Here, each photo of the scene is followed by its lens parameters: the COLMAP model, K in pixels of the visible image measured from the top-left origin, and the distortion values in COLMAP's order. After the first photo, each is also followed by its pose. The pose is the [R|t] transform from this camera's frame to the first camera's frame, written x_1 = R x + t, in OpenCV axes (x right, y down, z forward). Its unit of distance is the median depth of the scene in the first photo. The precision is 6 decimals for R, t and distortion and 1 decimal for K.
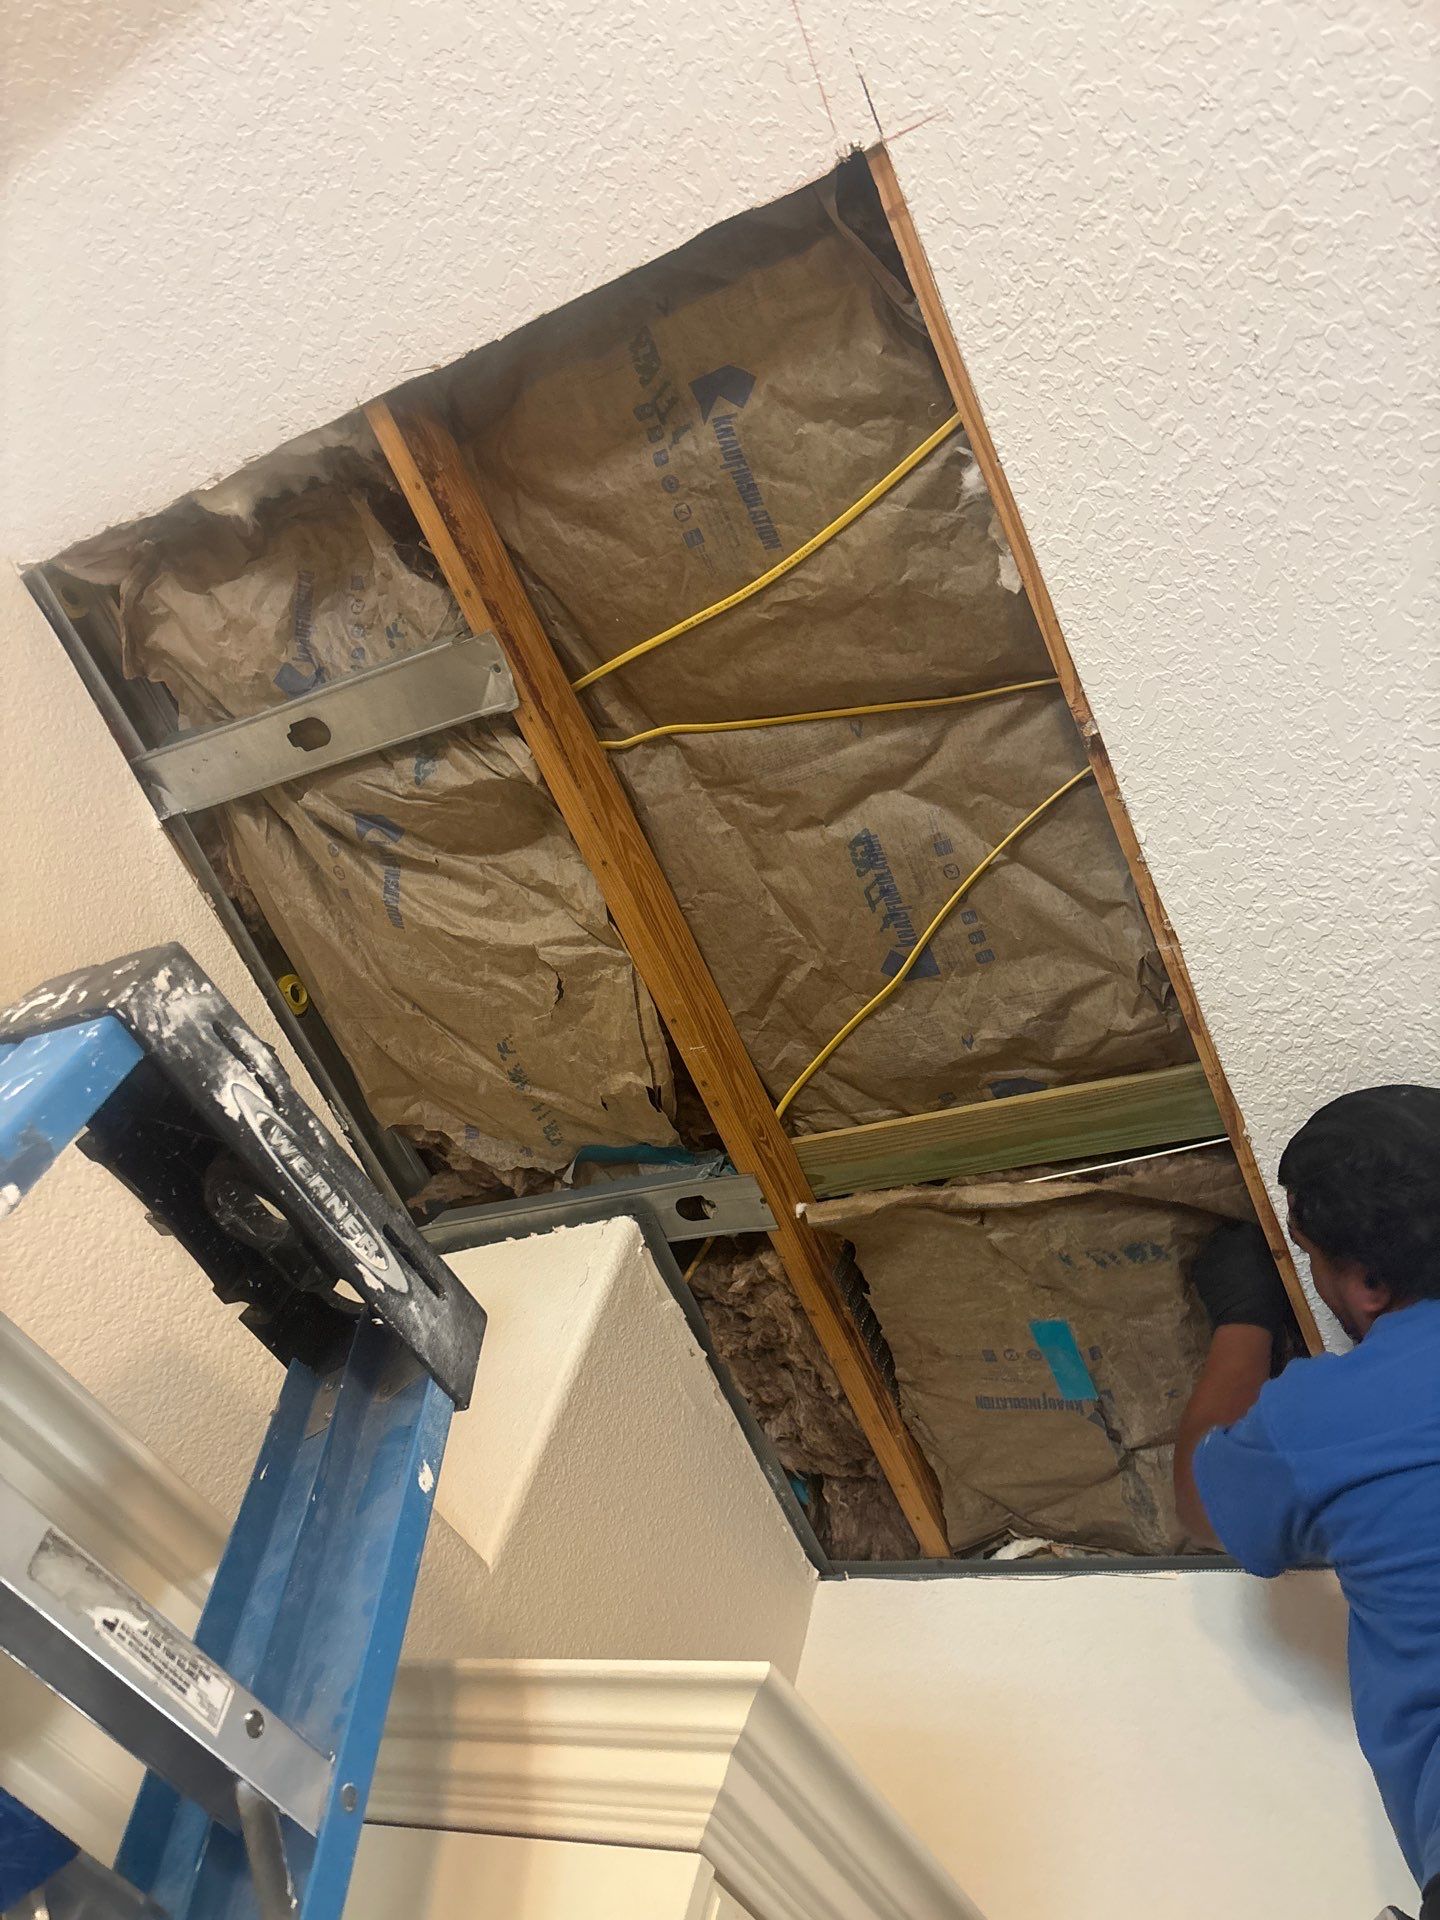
lens RADIAL K [[1417.8, 0, 724.0], [0, 1417.8, 1028.5], [0, 0, 1]] dist [0.037823, -0.037146]
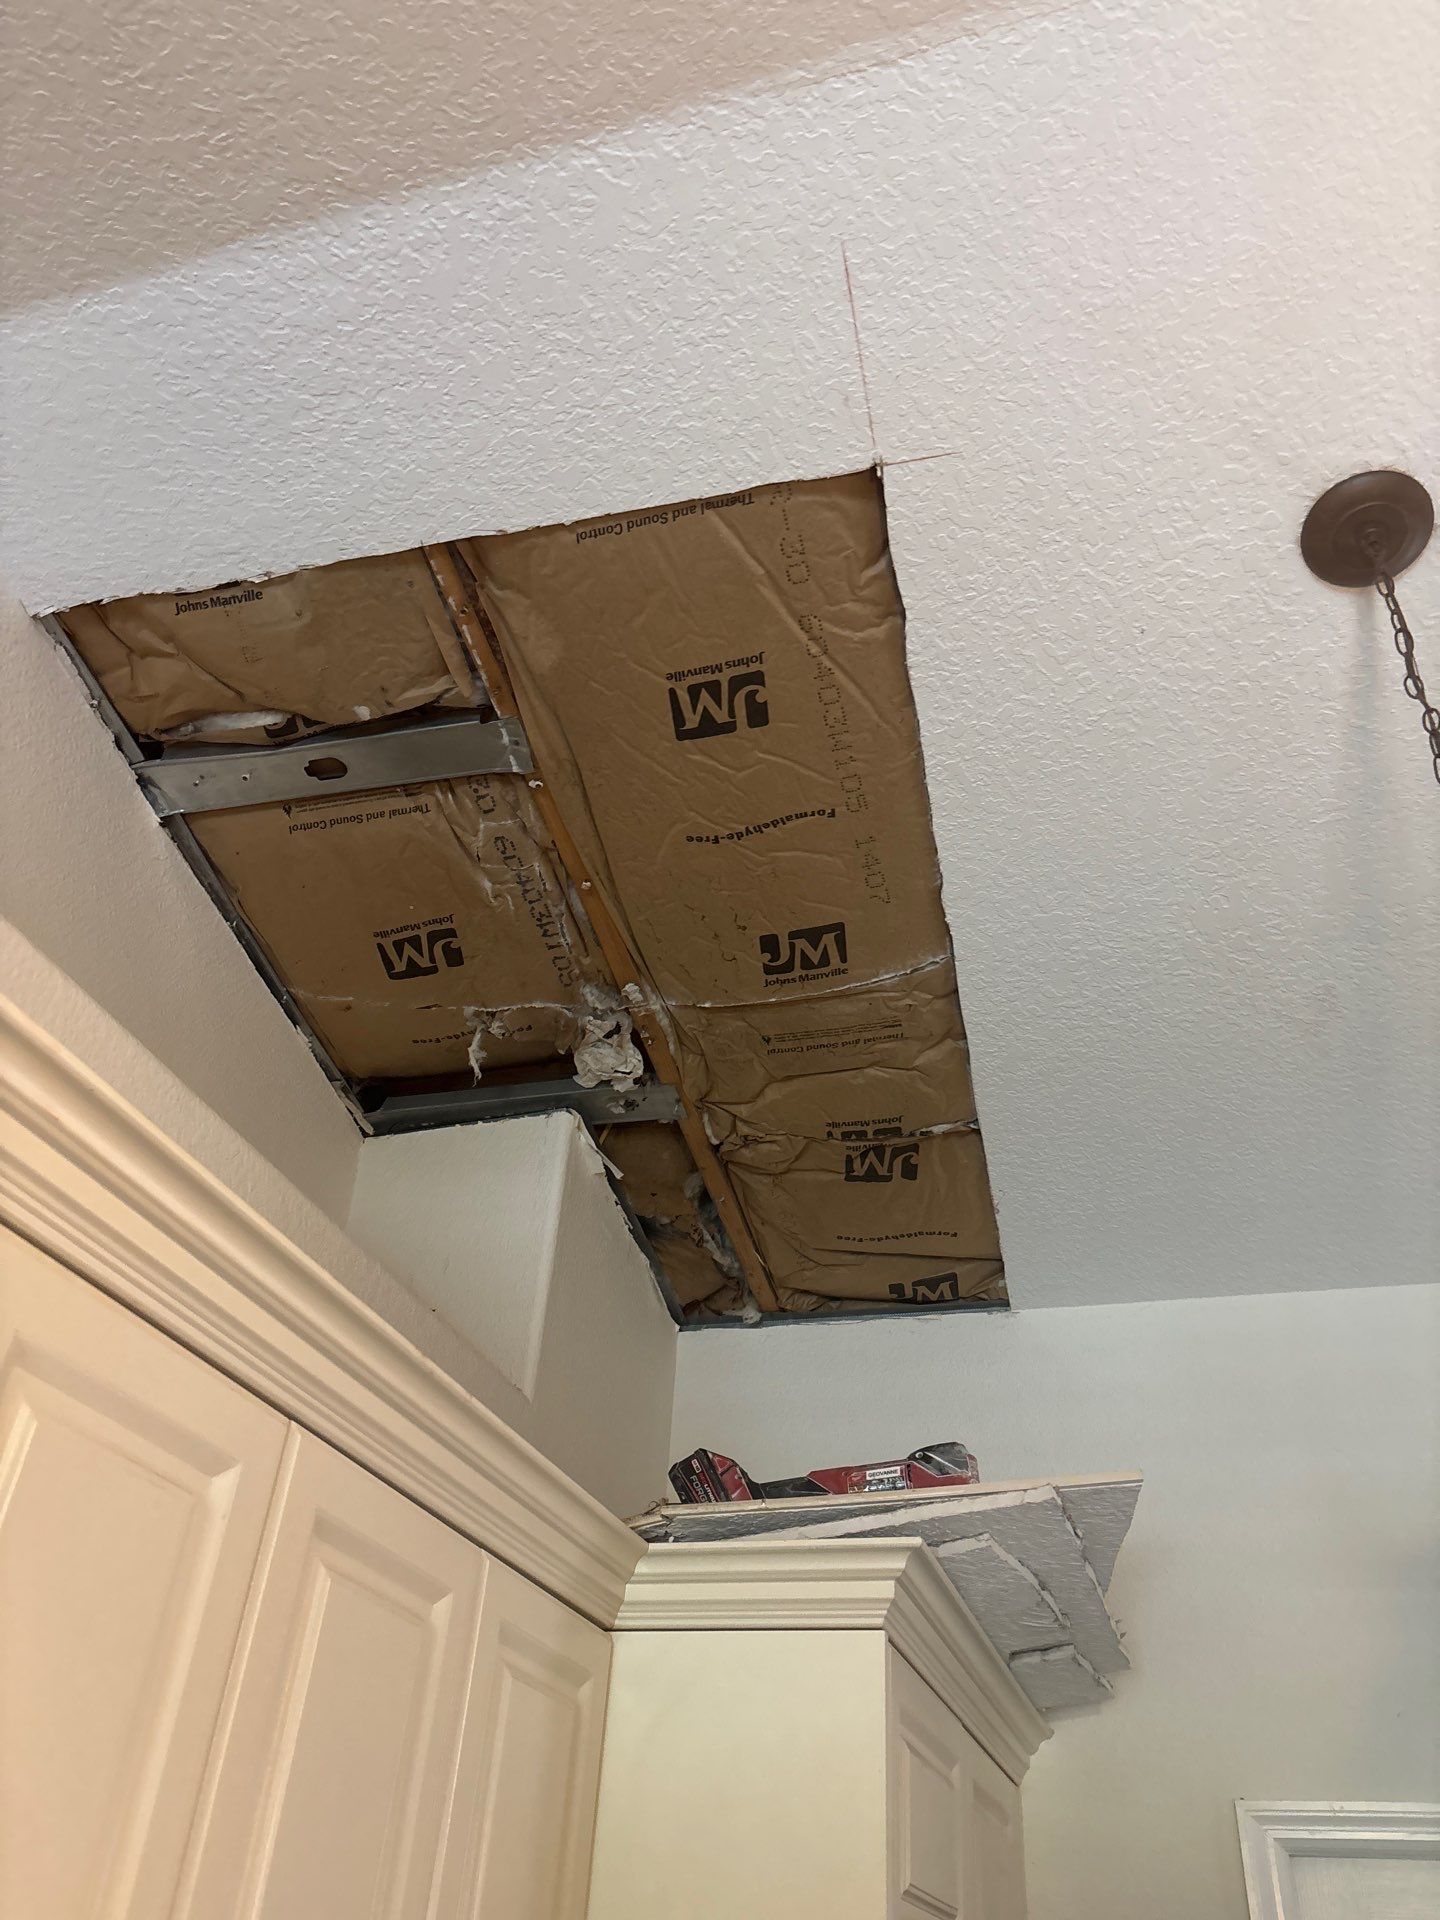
lens RADIAL K [[1417.8, 0, 724.0], [0, 1417.8, 1028.5], [0, 0, 1]] dist [0.037823, -0.037146]
pose [[0.955623, -0.062644, 0.287855, -0.440489], [-0.020743, 0.960395, 0.277869, -0.445971], [-0.293862, -0.271509, 0.916476, -0.292086]]
